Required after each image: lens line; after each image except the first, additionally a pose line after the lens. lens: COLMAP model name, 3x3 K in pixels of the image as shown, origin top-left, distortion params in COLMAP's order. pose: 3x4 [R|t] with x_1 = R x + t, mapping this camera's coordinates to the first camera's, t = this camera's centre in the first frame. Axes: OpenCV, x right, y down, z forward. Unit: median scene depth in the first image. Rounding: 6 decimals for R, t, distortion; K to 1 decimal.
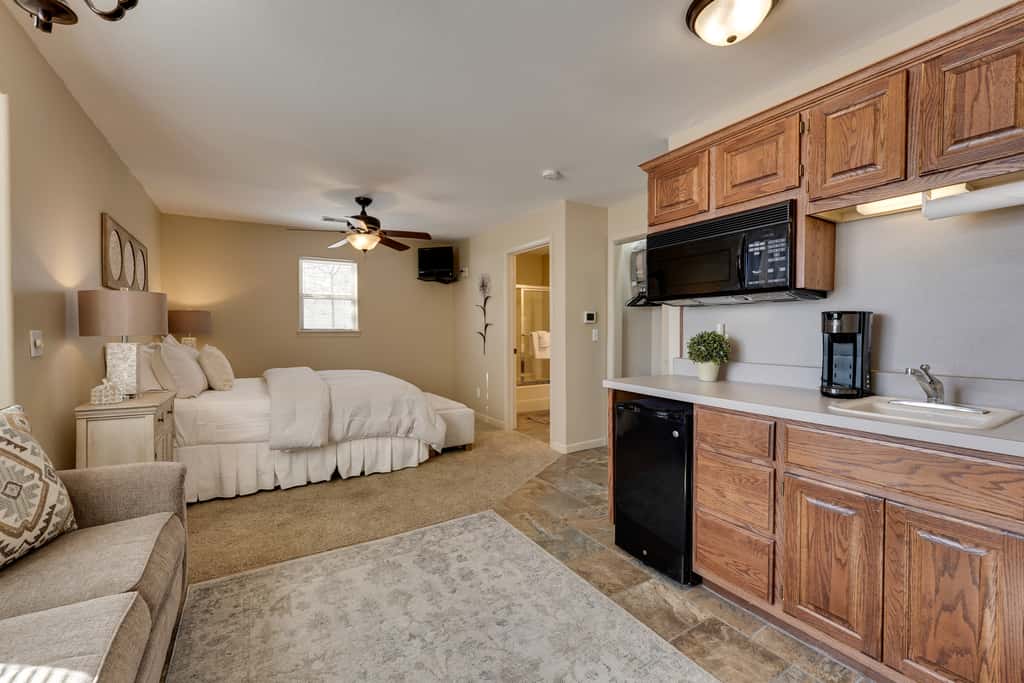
lens RADIAL K [[421.1, 0, 509.2], [0, 421.1, 337.2], [0, 0, 1]] dist [-0.001388, 0.000205]
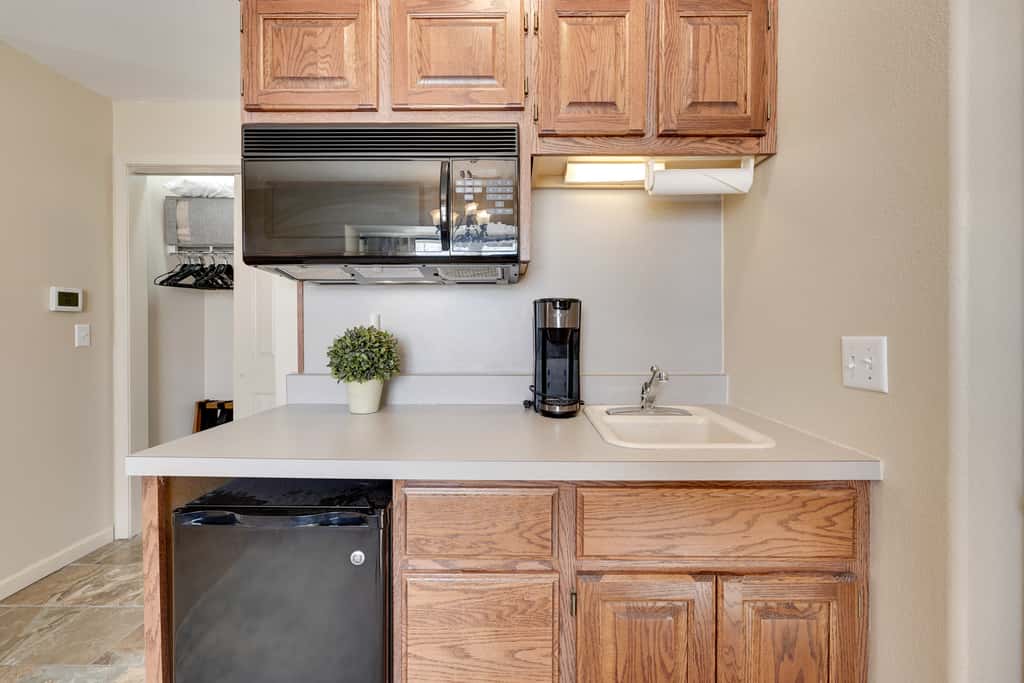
lens RADIAL K [[408.4, 0, 507.8], [0, 408.4, 331.8], [0, 0, 1]] dist [-0.000018, 0.000094]
pose [[0.525619, -0.004178, 0.850710, 0.115563], [0.012688, 0.999915, -0.002929, -0.002947], [-0.850626, 0.012333, 0.525627, 0.638267]]
